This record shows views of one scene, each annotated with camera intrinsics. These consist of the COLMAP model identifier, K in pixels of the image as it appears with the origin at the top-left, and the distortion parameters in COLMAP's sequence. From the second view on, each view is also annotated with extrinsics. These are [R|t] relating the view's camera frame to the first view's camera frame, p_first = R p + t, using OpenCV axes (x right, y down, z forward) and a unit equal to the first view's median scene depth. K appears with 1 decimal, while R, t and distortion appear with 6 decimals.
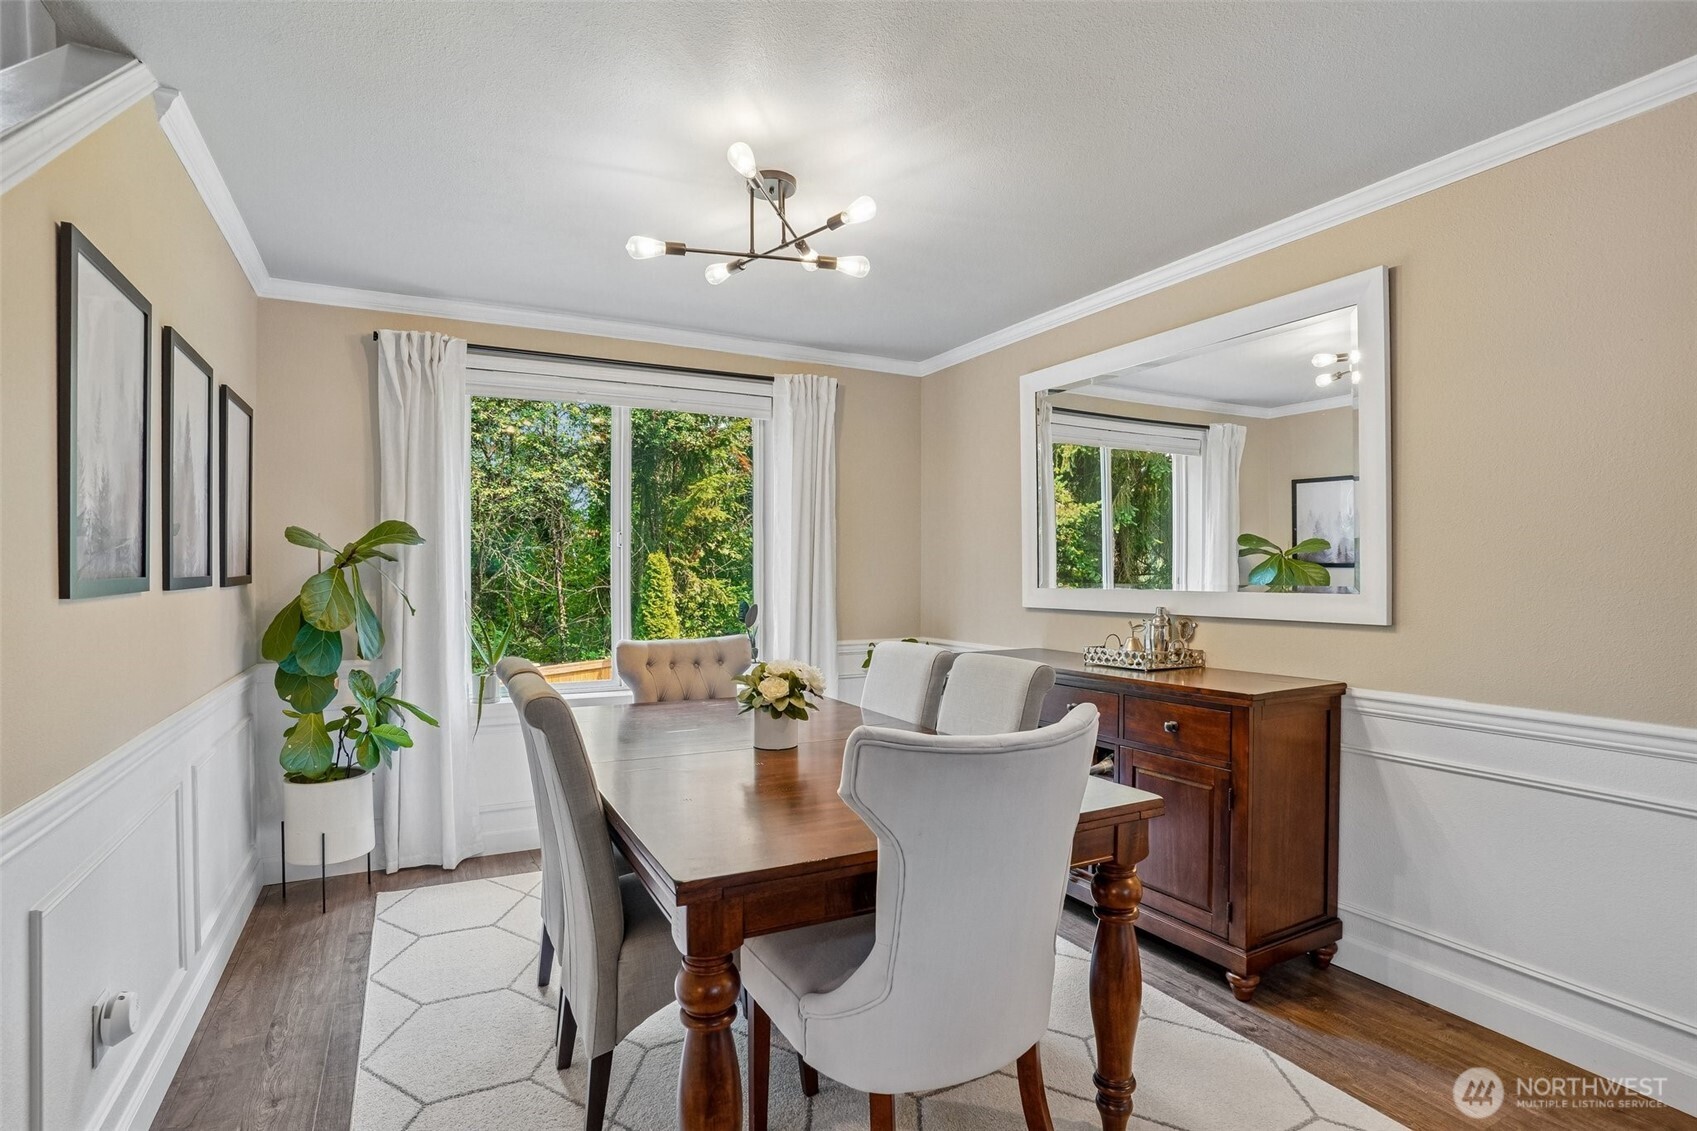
lens RADIAL K [[838.4, 0, 848.3], [0, 838.4, 567.0], [0, 0, 1]] dist [-0.081821, 0.037870]
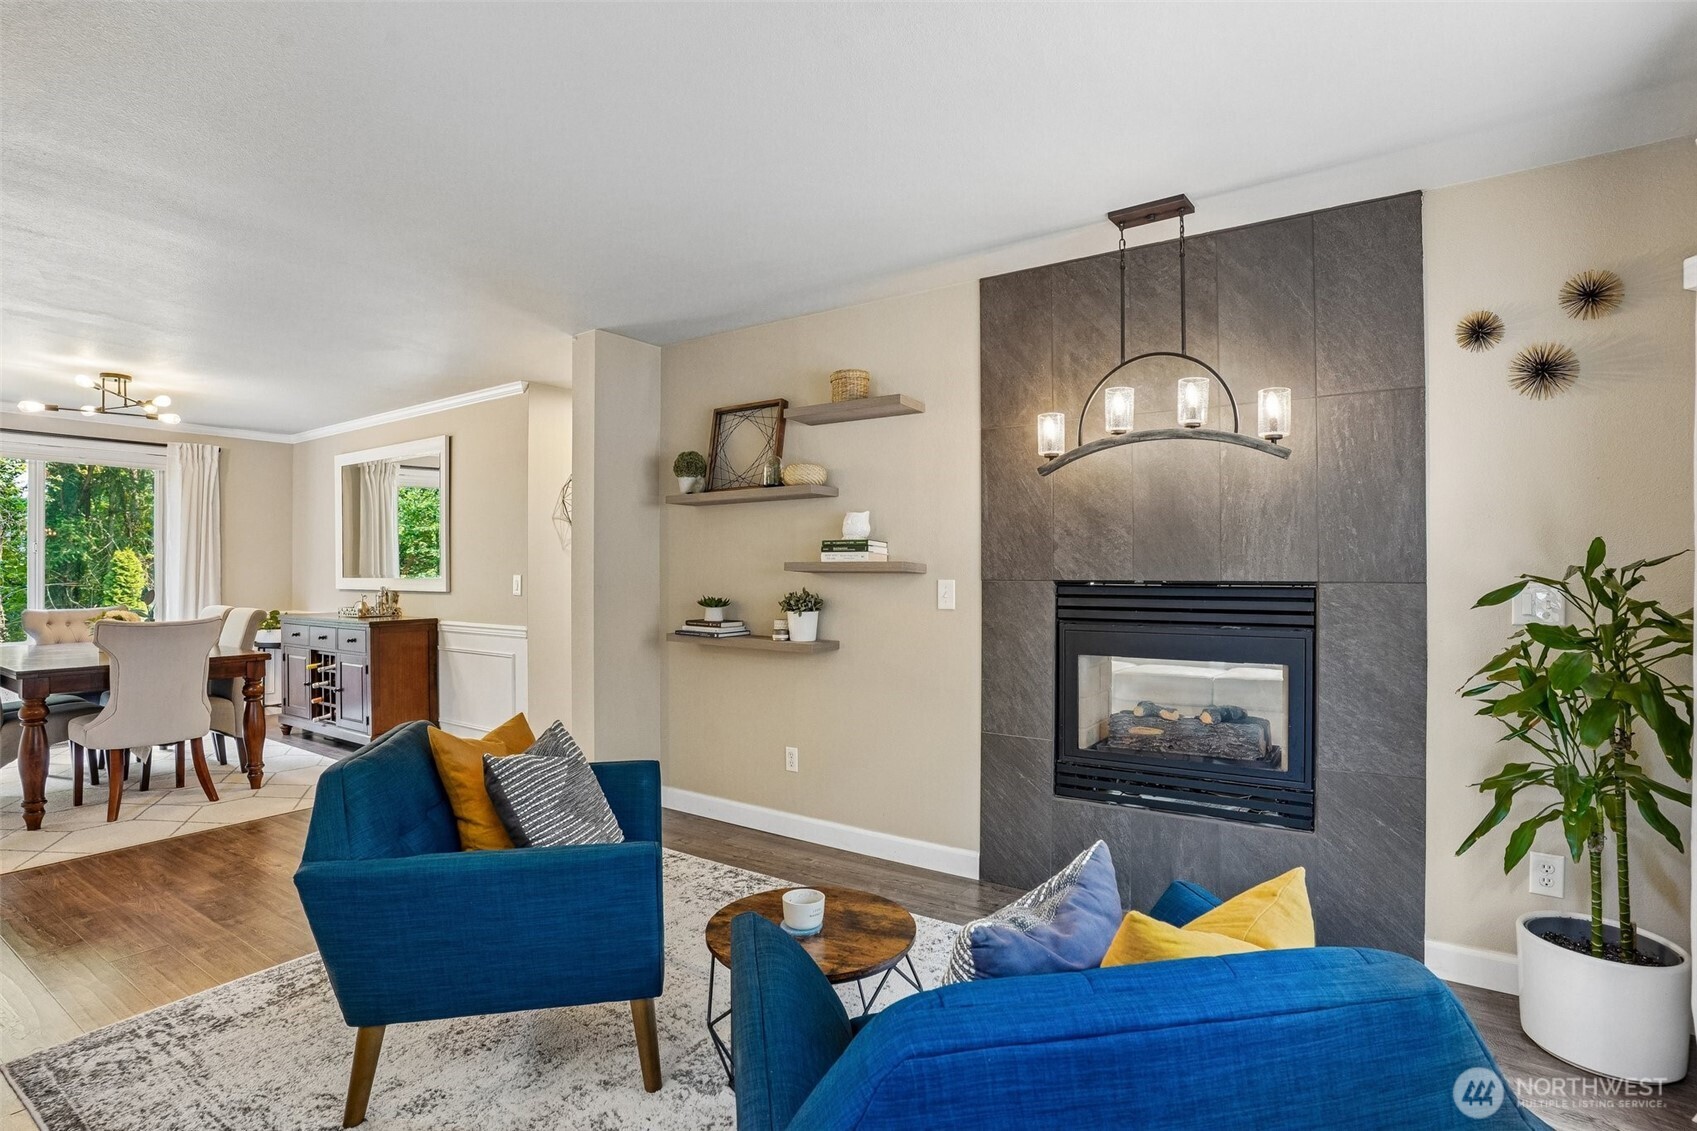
lens RADIAL K [[838.4, 0, 848.3], [0, 838.4, 567.0], [0, 0, 1]] dist [-0.081821, 0.037870]
pose [[0.888279, -0.005975, 0.459265, 0.348322], [0.002342, 0.999961, 0.008479, -0.008552], [-0.459298, -0.006456, 0.888259, -0.916903]]
